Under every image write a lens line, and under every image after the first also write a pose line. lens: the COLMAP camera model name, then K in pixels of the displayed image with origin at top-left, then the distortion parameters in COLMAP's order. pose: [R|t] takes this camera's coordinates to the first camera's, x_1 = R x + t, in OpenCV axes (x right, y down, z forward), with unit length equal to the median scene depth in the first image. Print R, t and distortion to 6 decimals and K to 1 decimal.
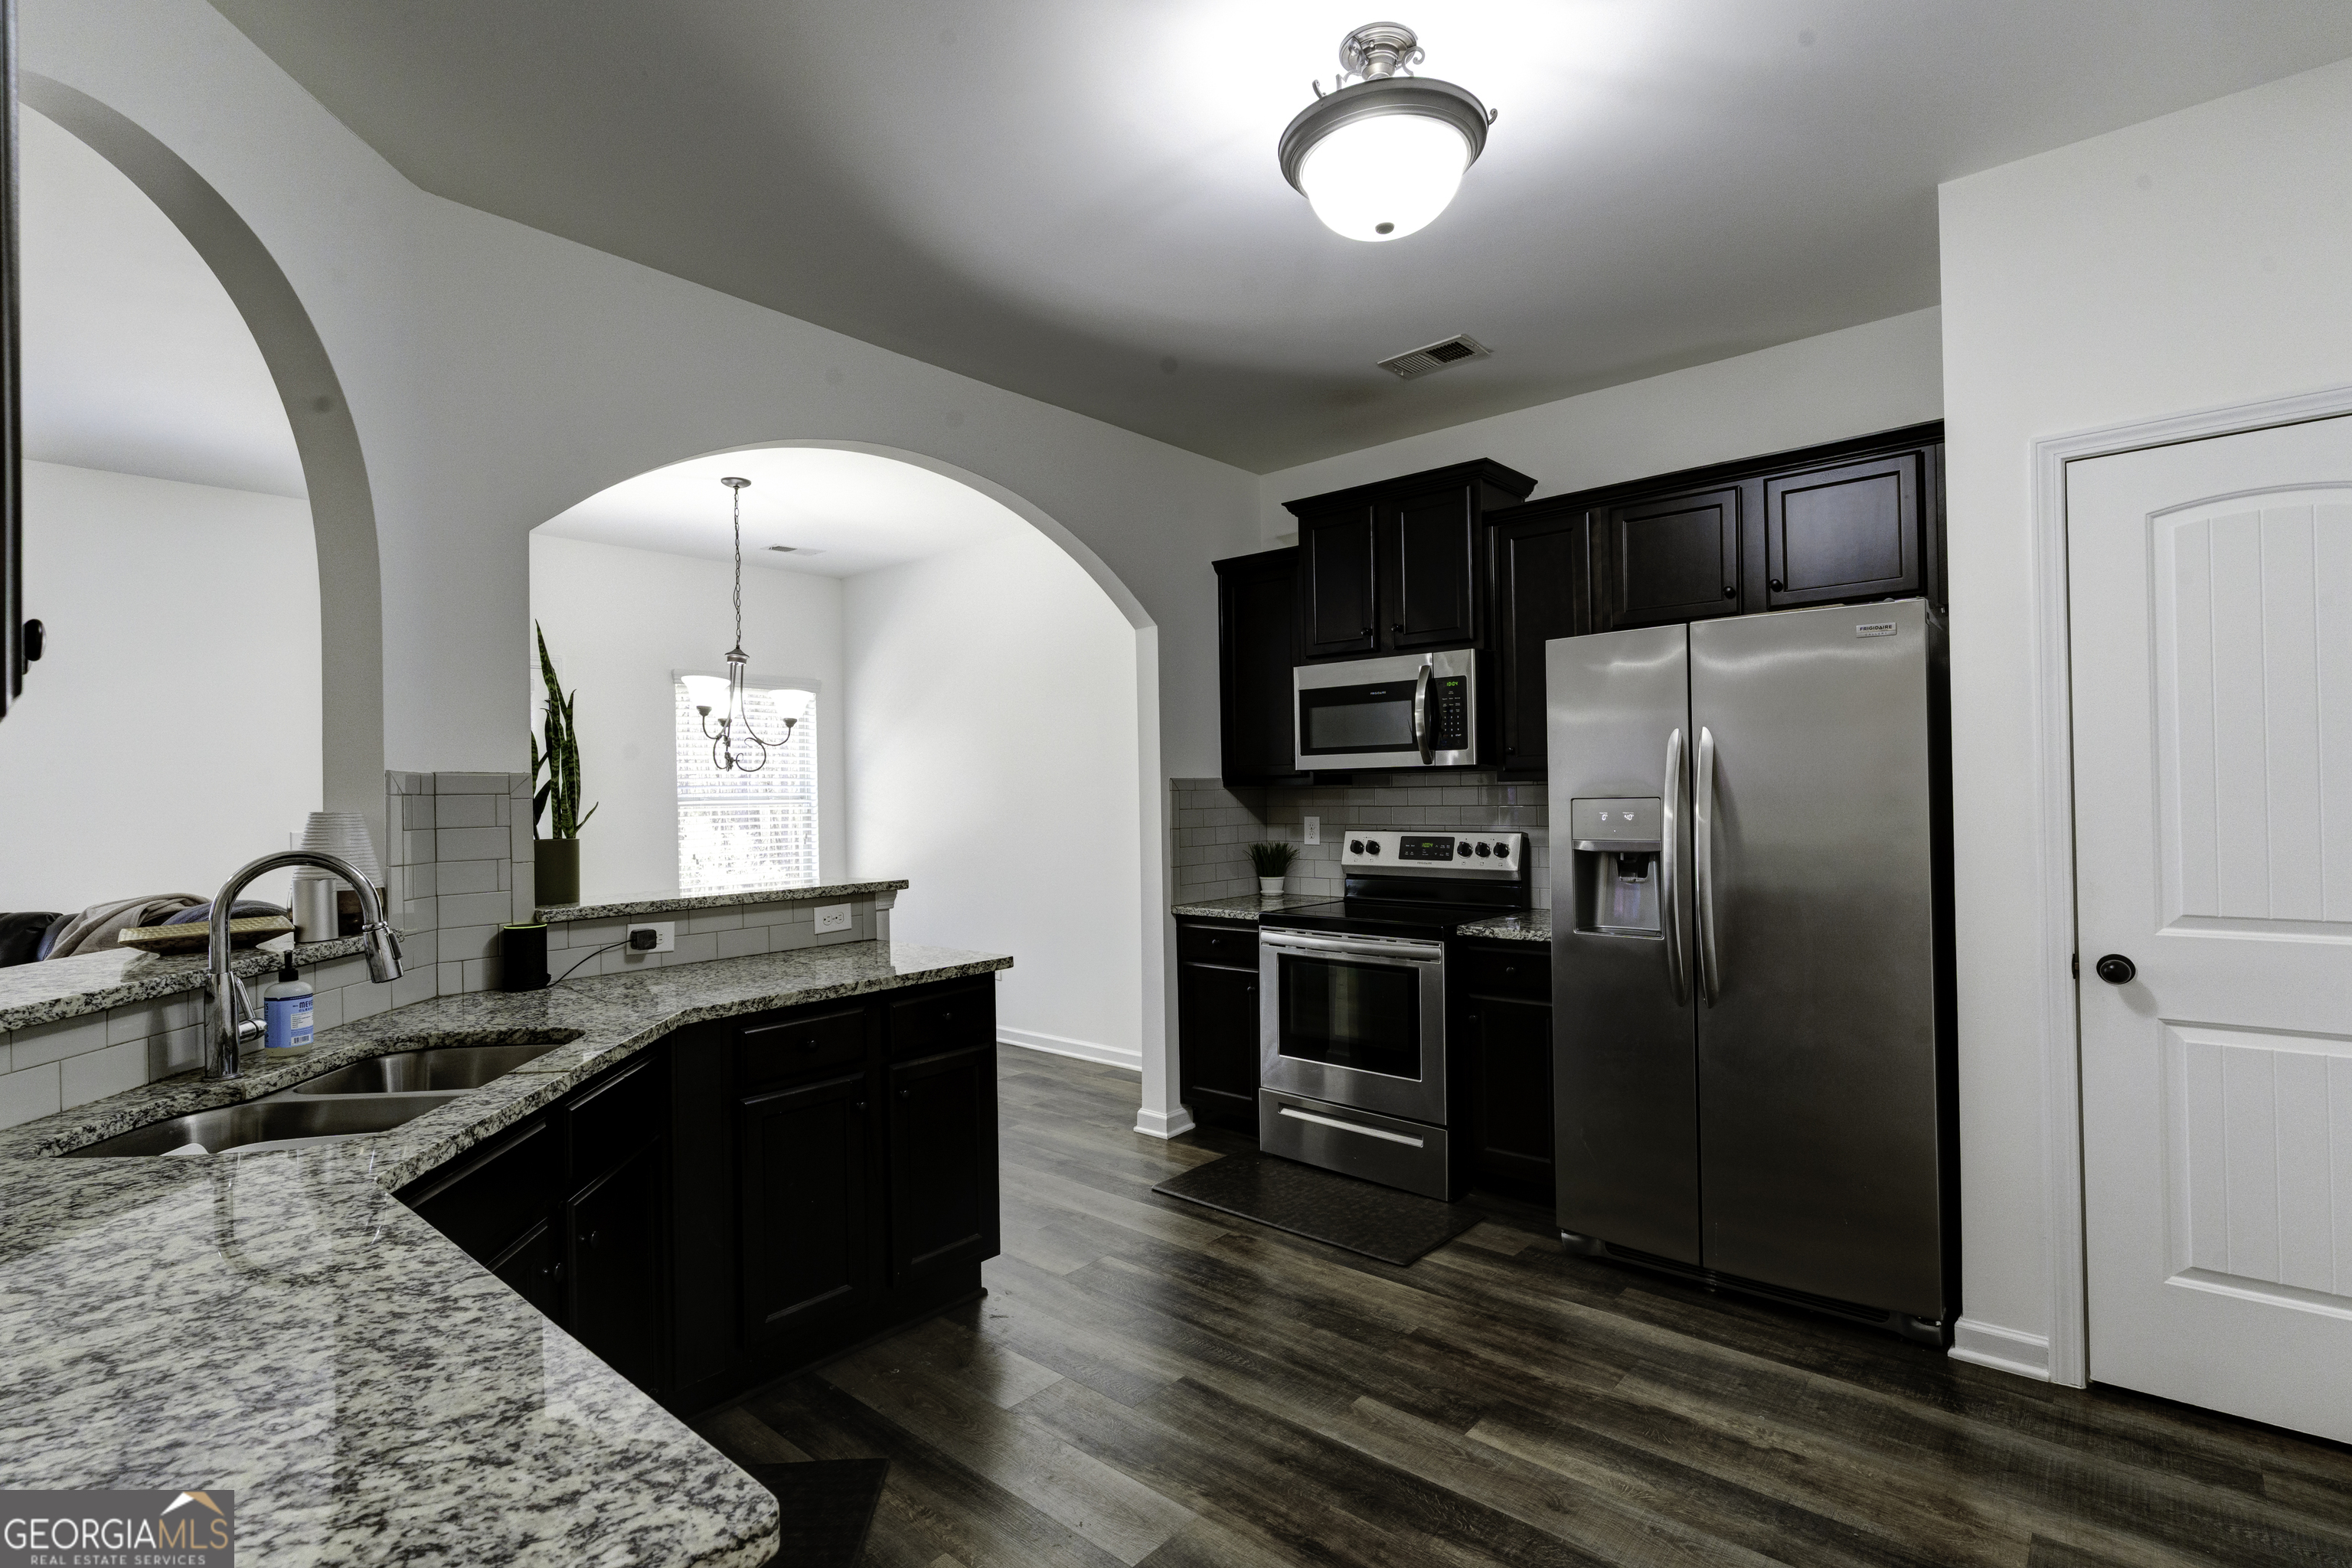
lens RADIAL K [[1116.7, 0, 1177.6], [0, 1116.7, 789.7], [0, 0, 1]] dist [0.002664, -0.001467]
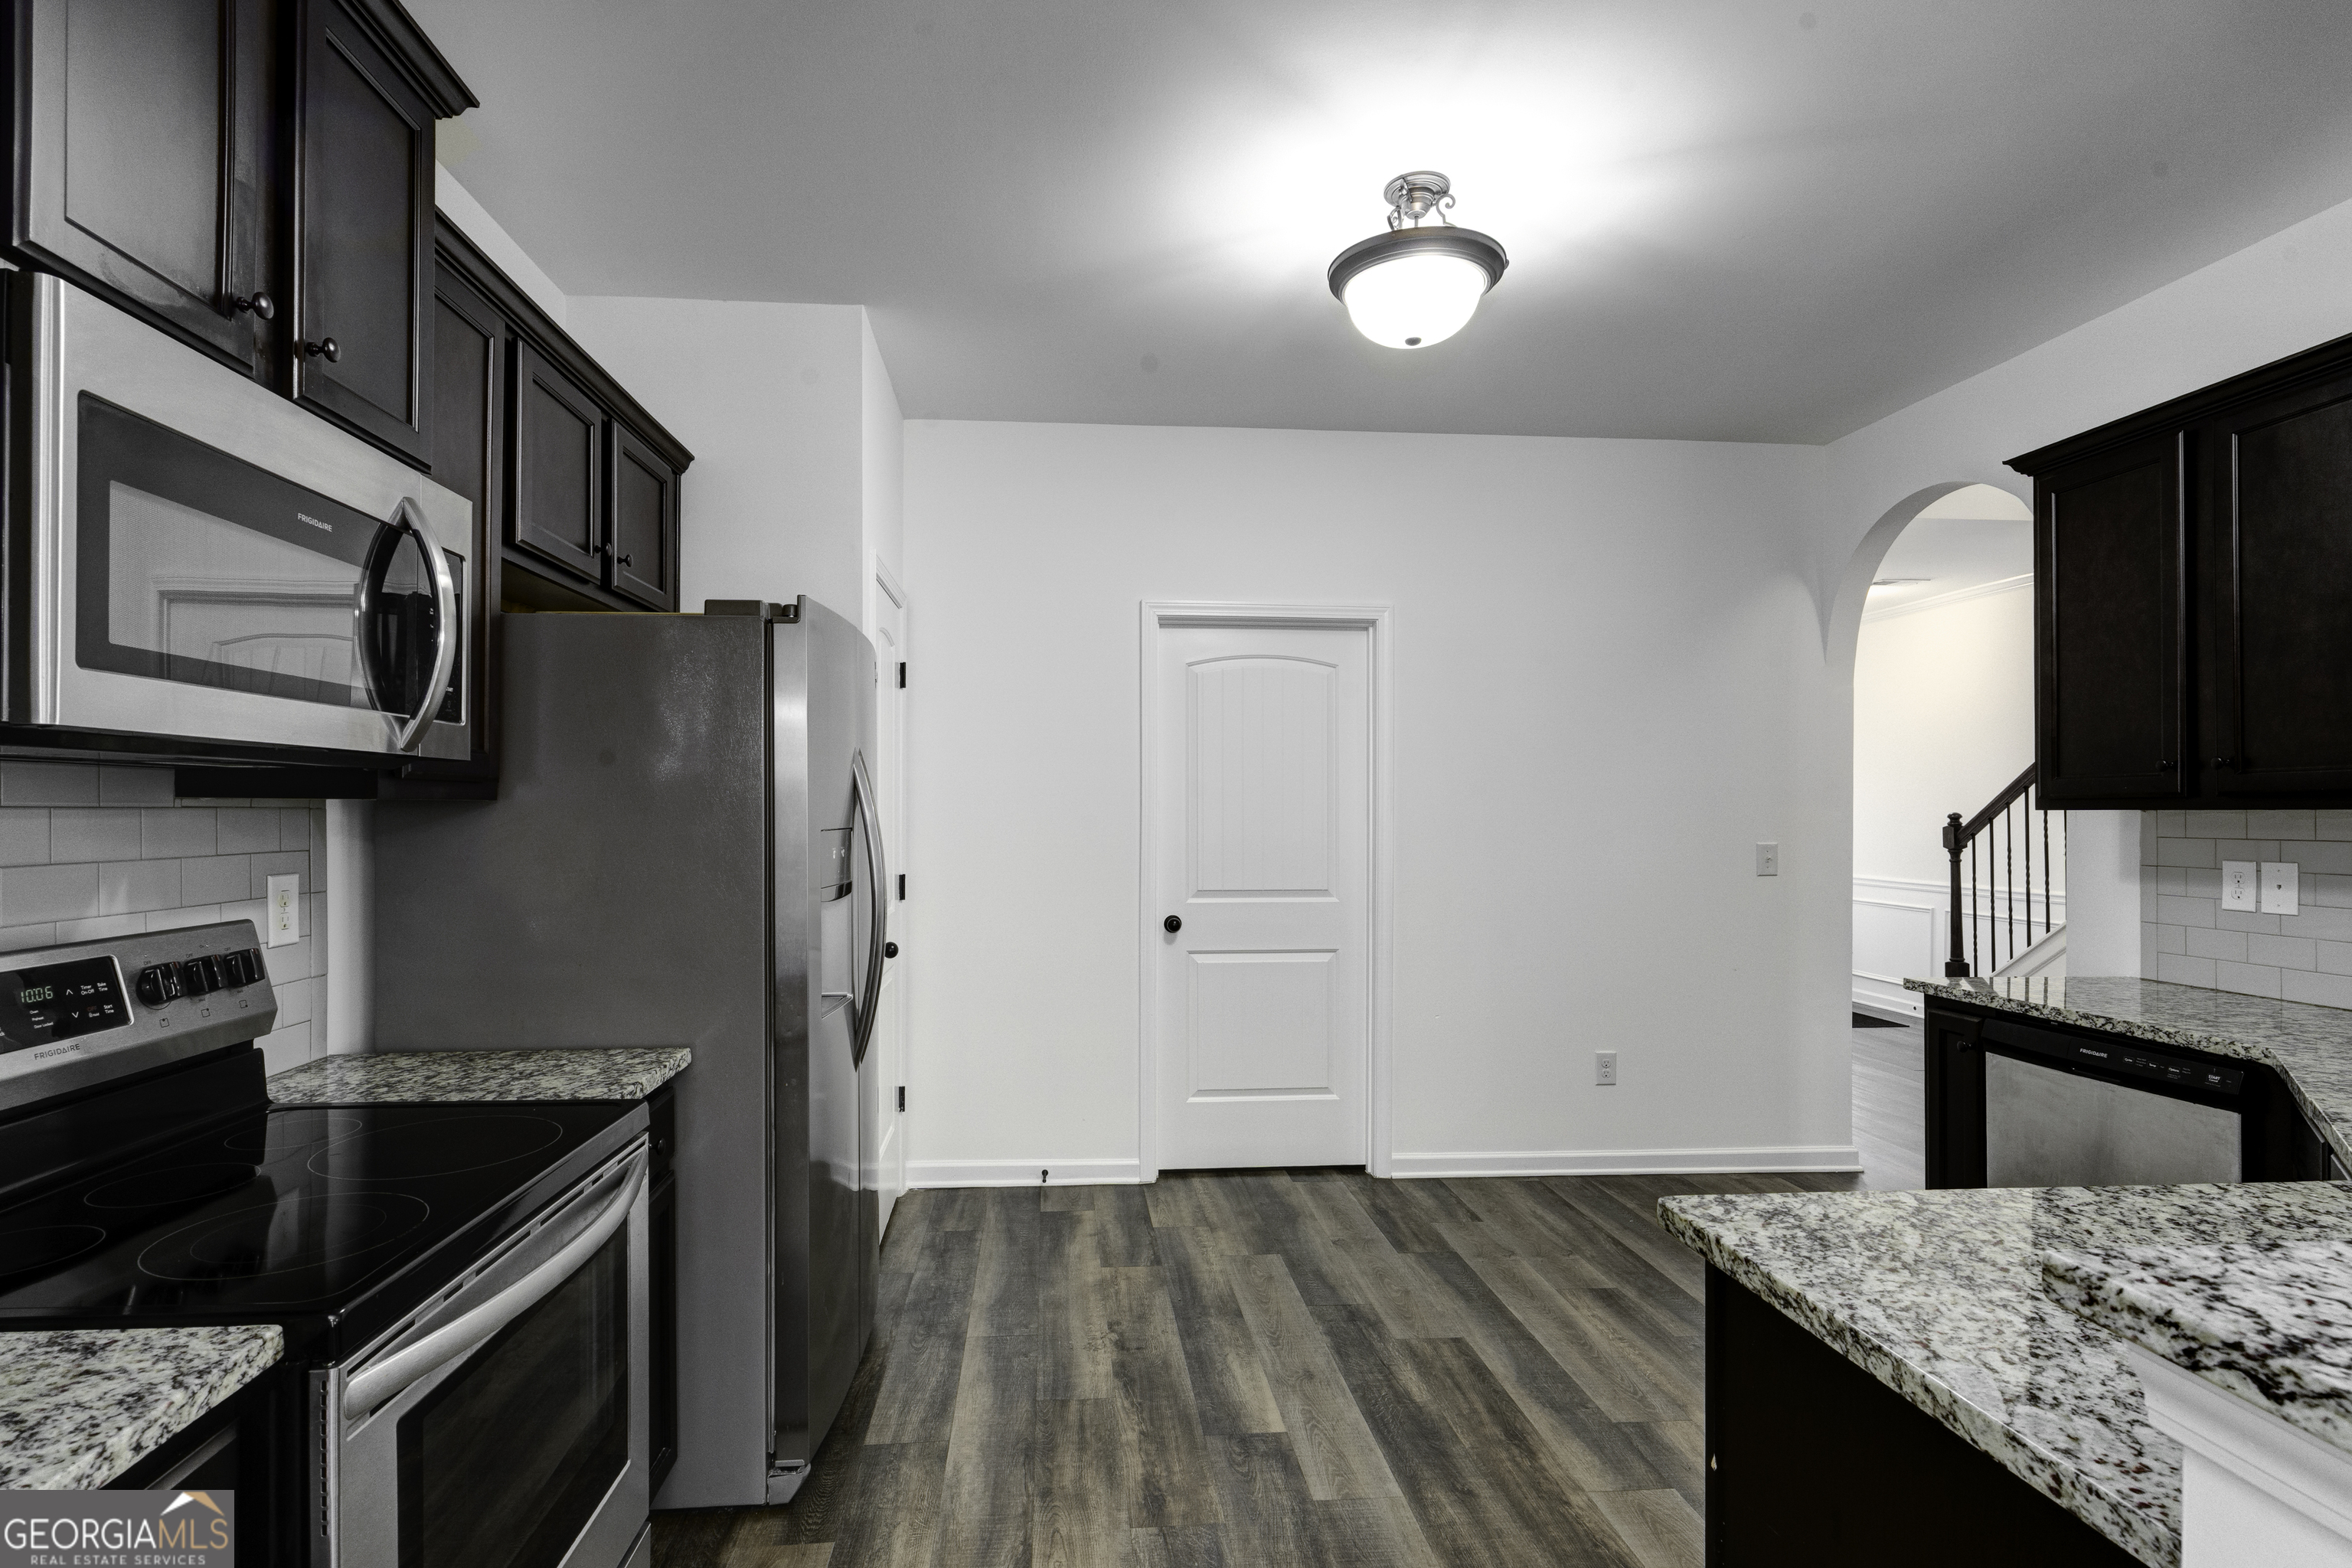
lens RADIAL K [[1138.8, 0, 1138.5], [0, 1138.8, 790.5], [0, 0, 1]] dist [0.000680, -0.000175]
pose [[-0.714823, 0.024807, 0.698866, -0.367129], [0.007114, 0.999577, -0.028204, 0.006227], [-0.699270, -0.015188, -0.714697, 1.696195]]
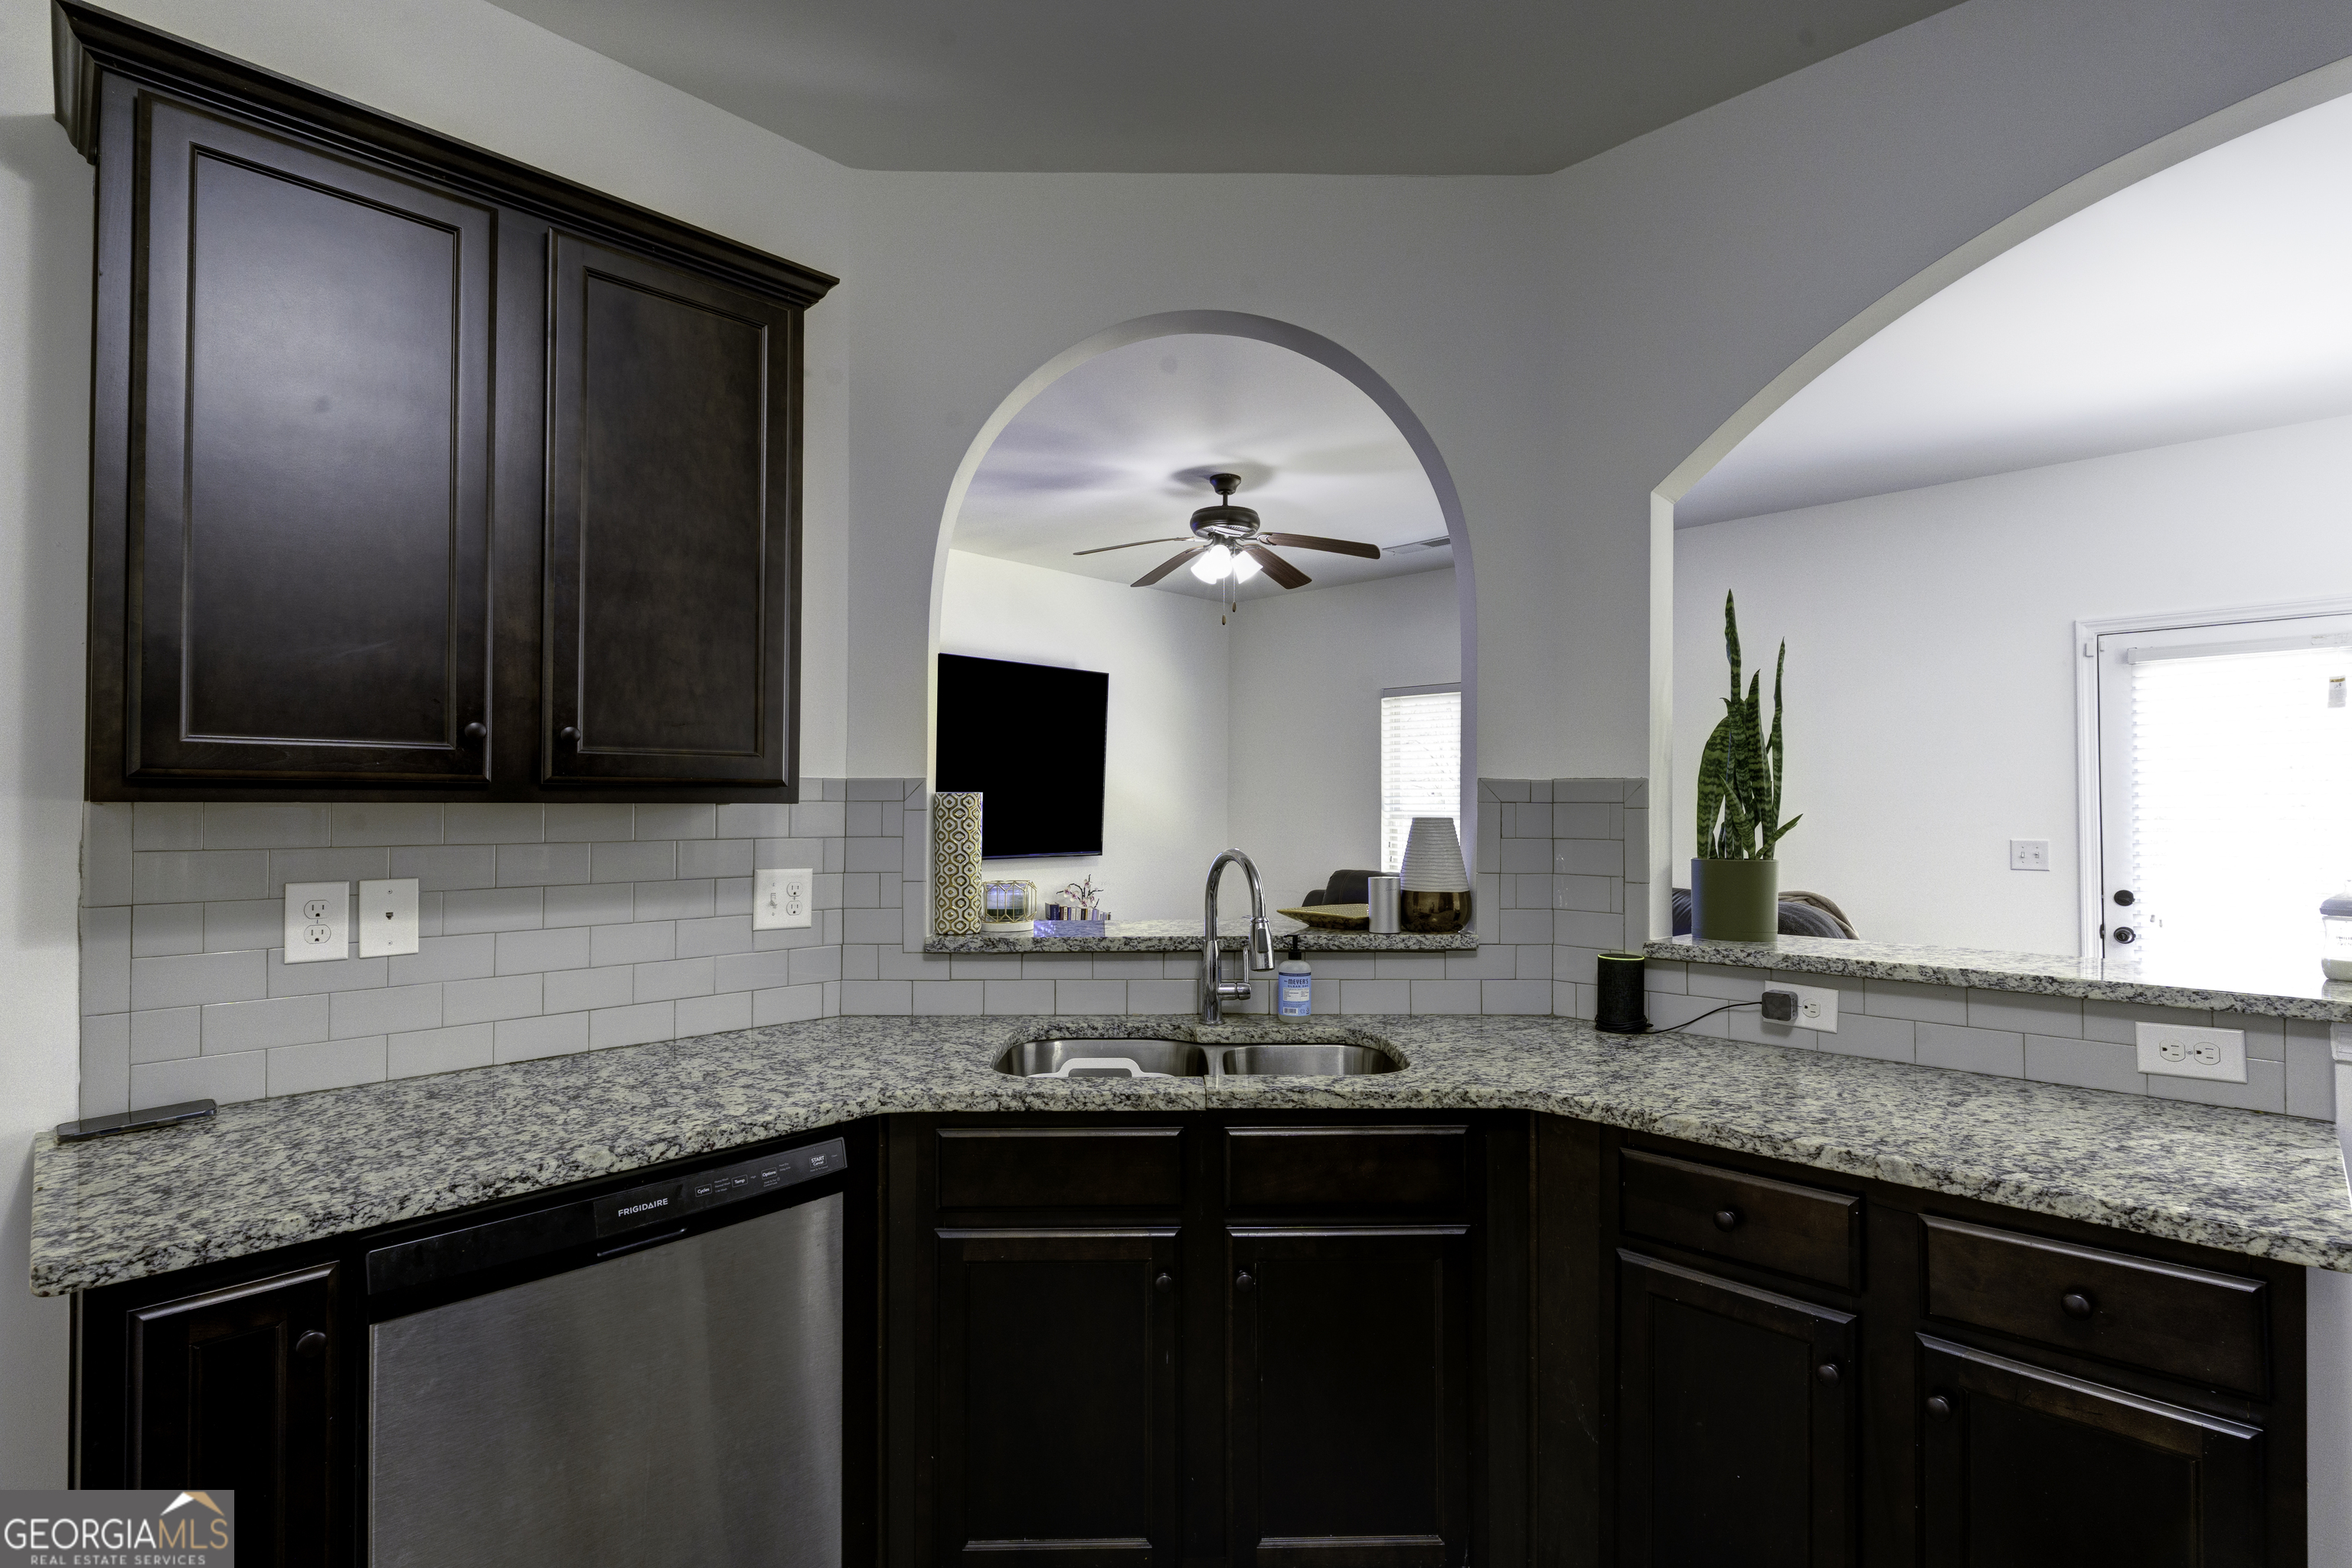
lens RADIAL K [[1116.7, 0, 1177.6], [0, 1116.7, 789.7], [0, 0, 1]] dist [0.002664, -0.001467]
pose [[-0.059299, -0.000015, -0.998240, 0.298451], [-0.000380, 1.000000, 0.000008, -0.006328], [0.998240, 0.000380, -0.059299, 0.726539]]
